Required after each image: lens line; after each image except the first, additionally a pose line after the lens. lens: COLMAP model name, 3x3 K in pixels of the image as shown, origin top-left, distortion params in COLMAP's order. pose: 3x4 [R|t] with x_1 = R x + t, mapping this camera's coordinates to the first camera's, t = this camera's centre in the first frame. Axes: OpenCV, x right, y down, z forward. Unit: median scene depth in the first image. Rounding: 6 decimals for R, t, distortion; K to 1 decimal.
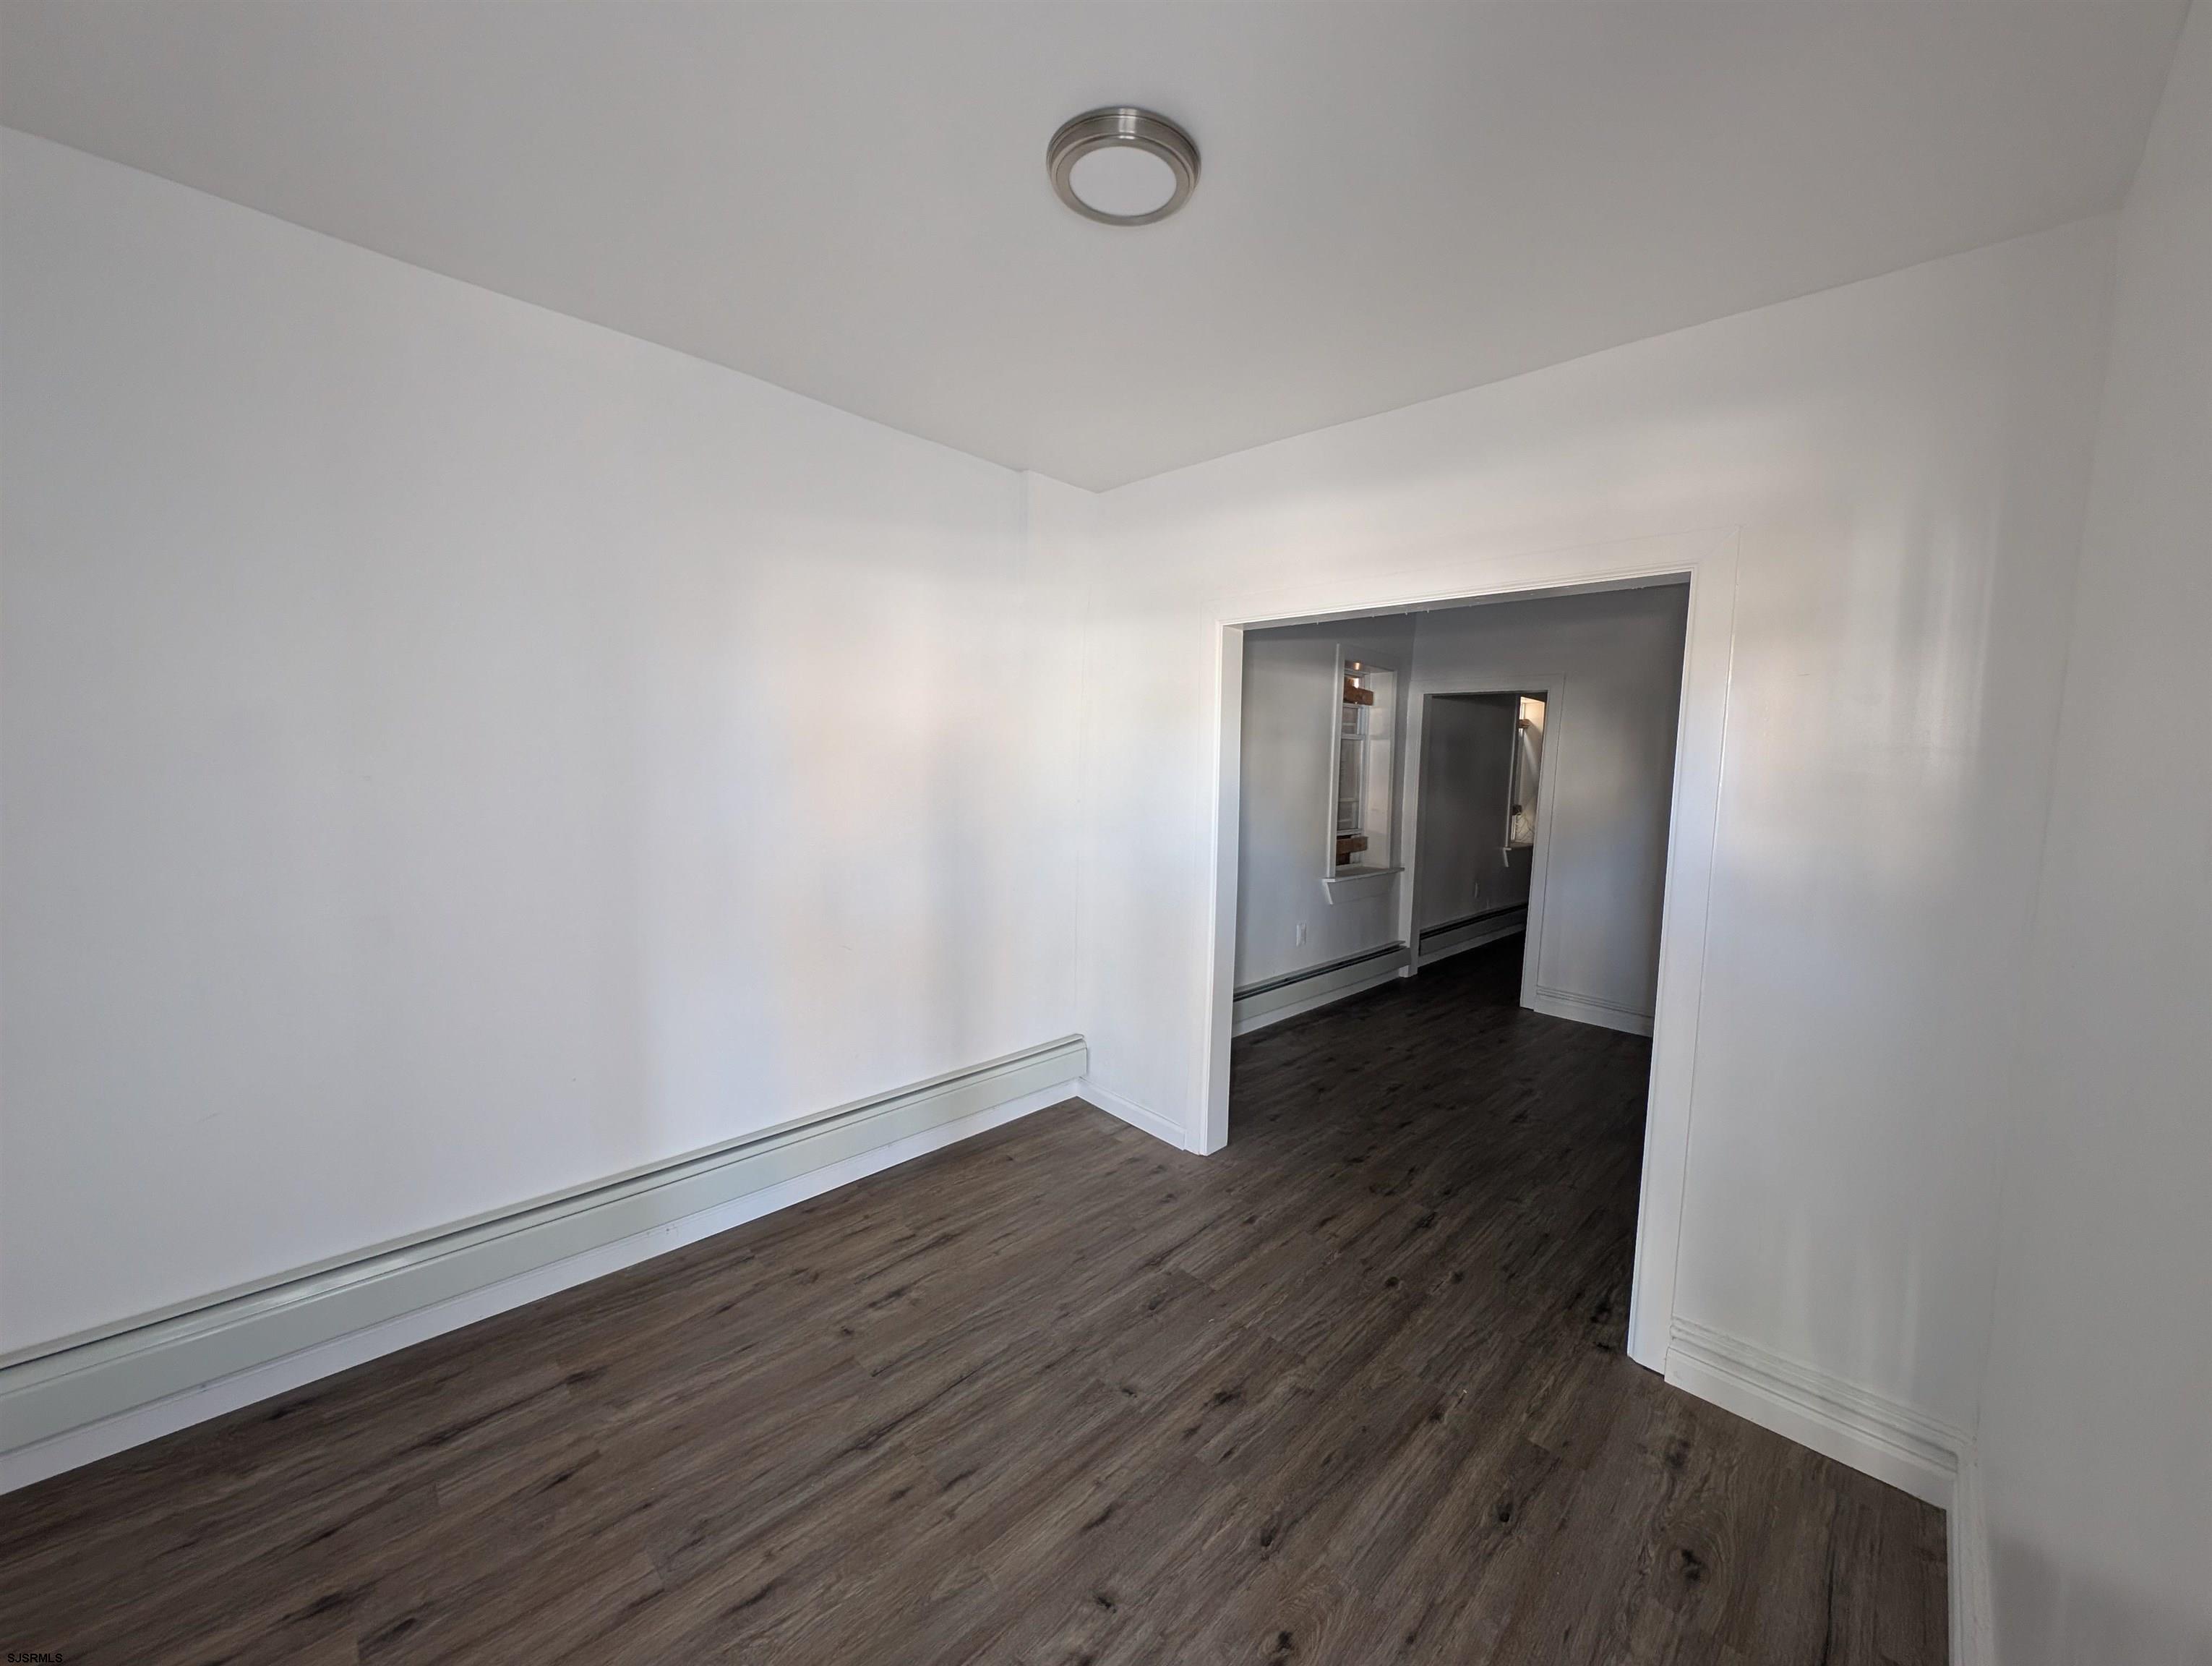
lens RADIAL K [[824.9, 0, 1106.0], [0, 824.9, 833.0], [0, 0, 1]] dist [-0.001885, -0.000147]
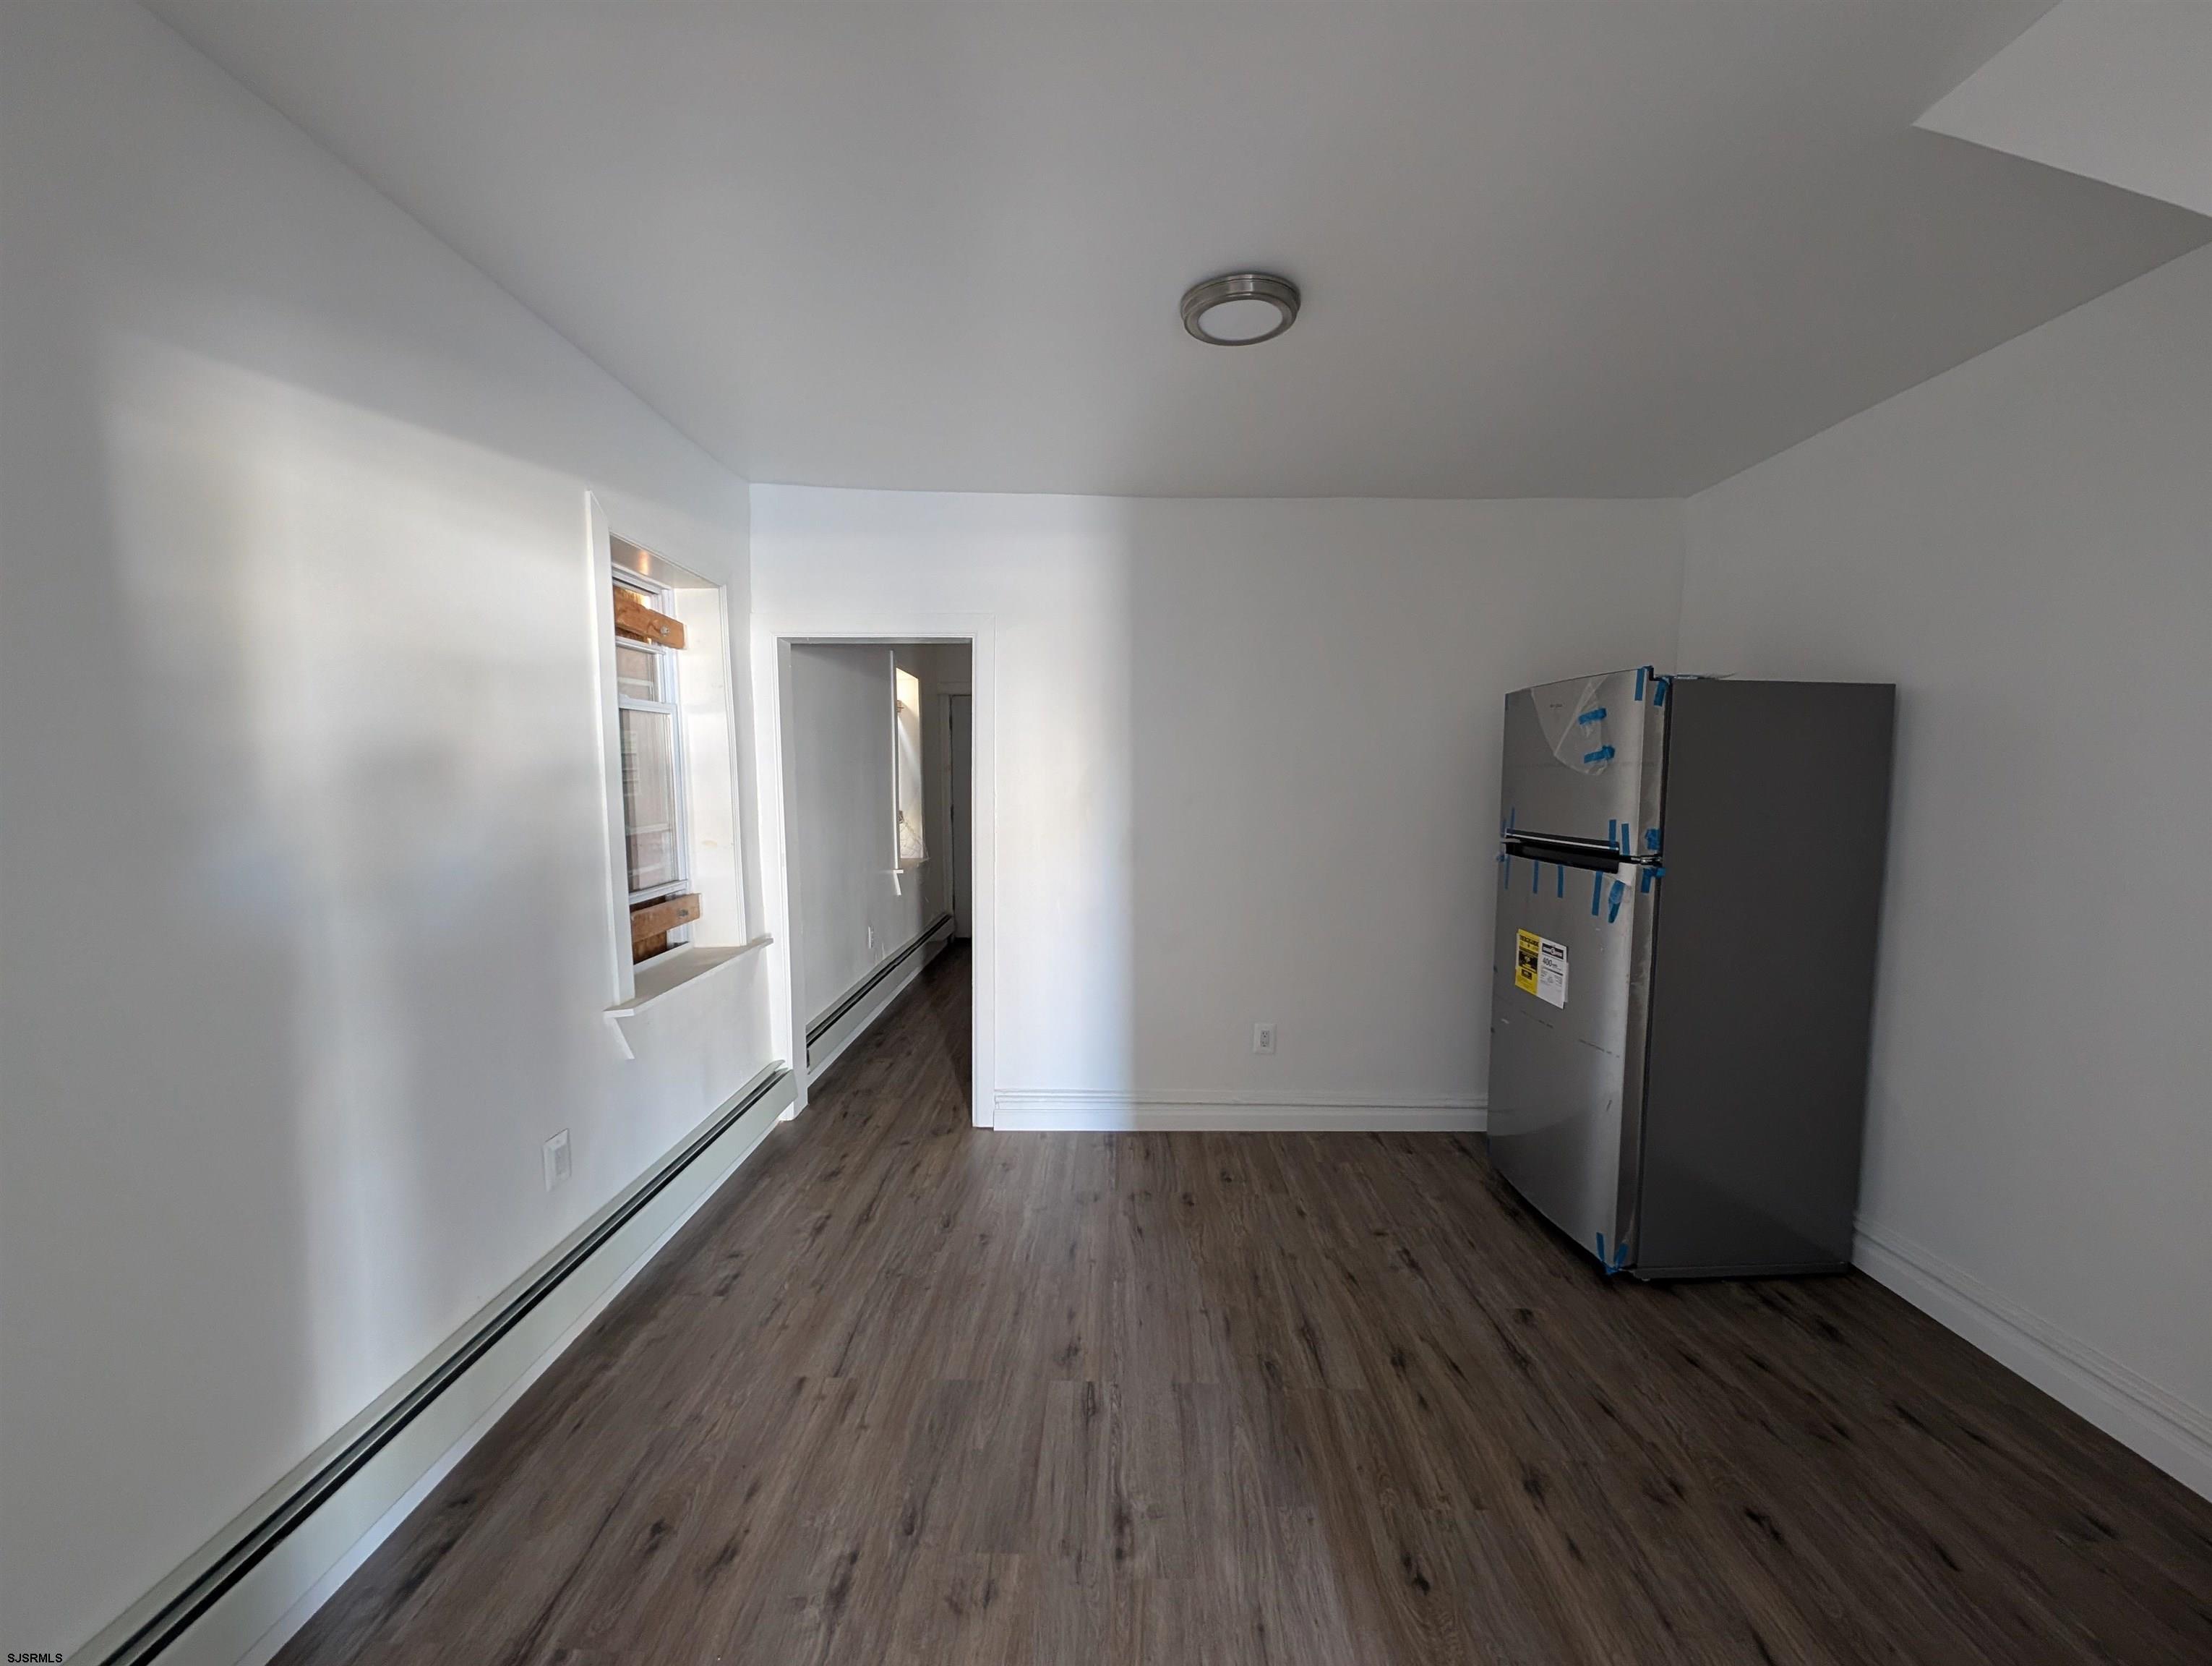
lens RADIAL K [[824.9, 0, 1106.0], [0, 824.9, 833.0], [0, 0, 1]] dist [-0.001885, -0.000147]
pose [[0.716398, -0.082726, 0.692770, 0.312284], [0.083845, 0.995958, 0.032226, -0.068902], [-0.692635, 0.034999, 0.720438, 0.966551]]
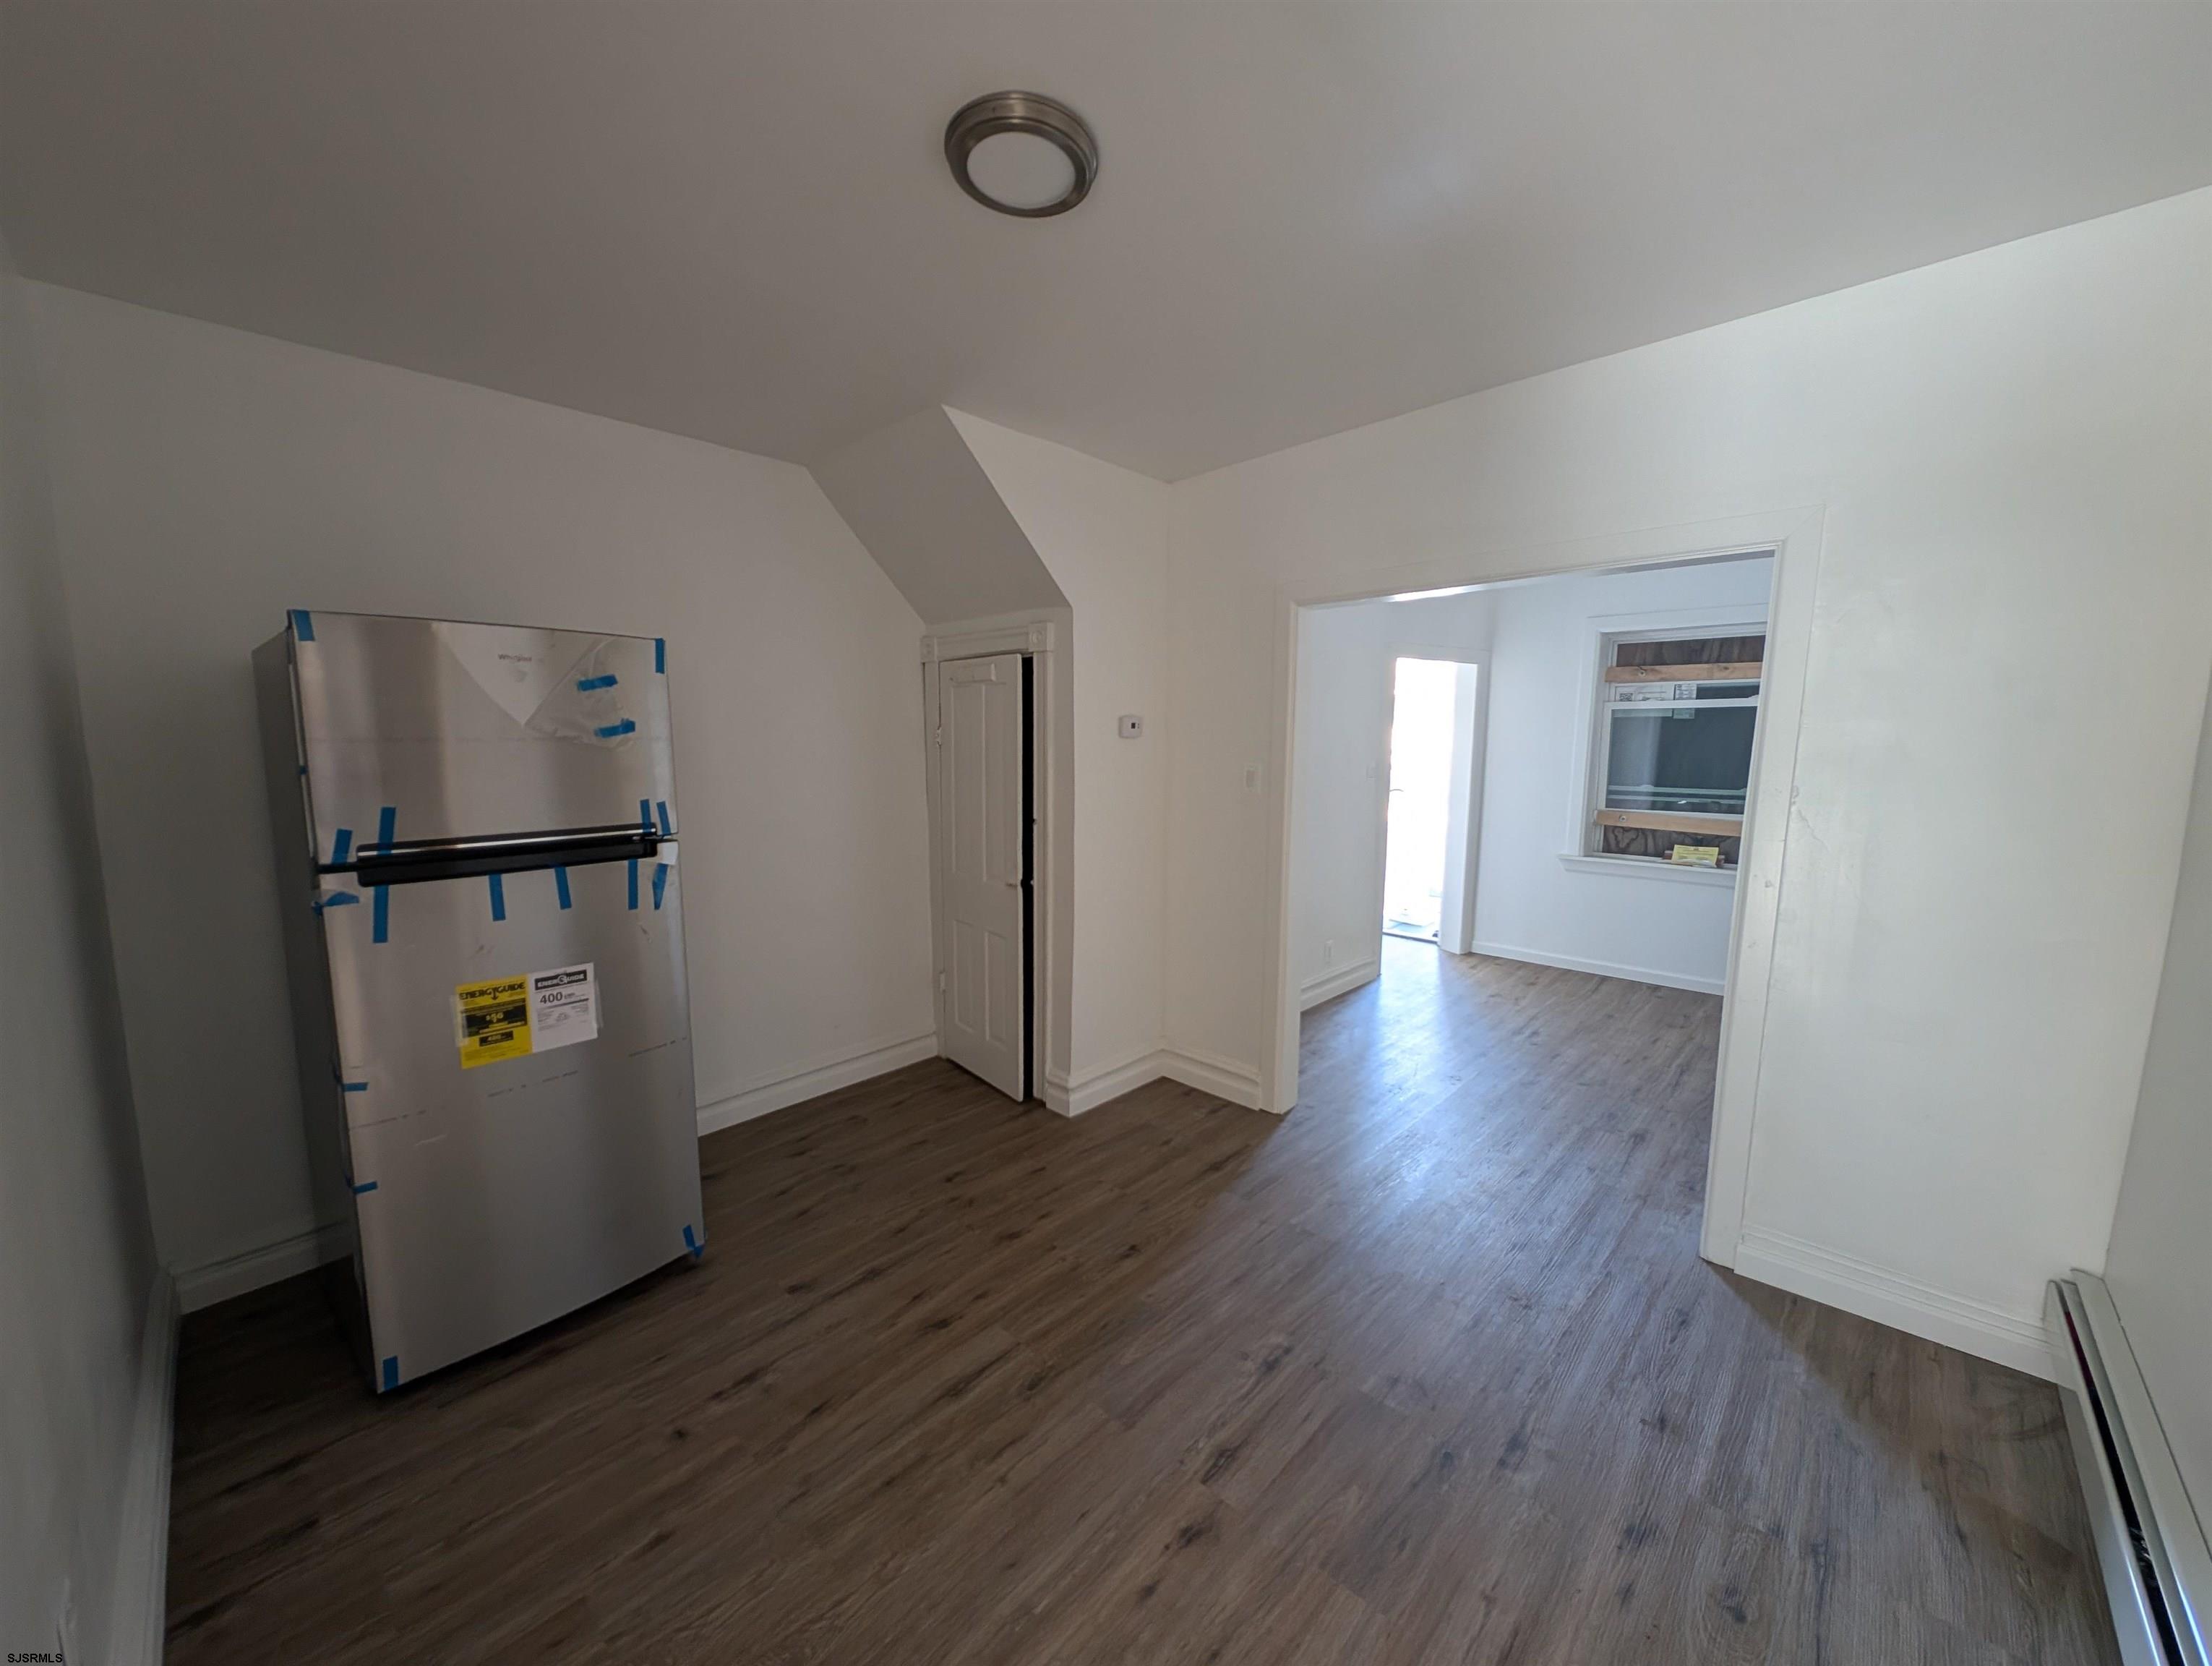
lens RADIAL K [[834.2, 0, 1108.2], [0, 834.2, 829.7], [0, 0, 1]] dist [0.015914, -0.007264]
pose [[-0.998991, -0.030122, -0.033310, 0.928999], [-0.036187, 0.979162, 0.199833, -0.169110], [0.026597, 0.200837, -0.979264, 2.136663]]
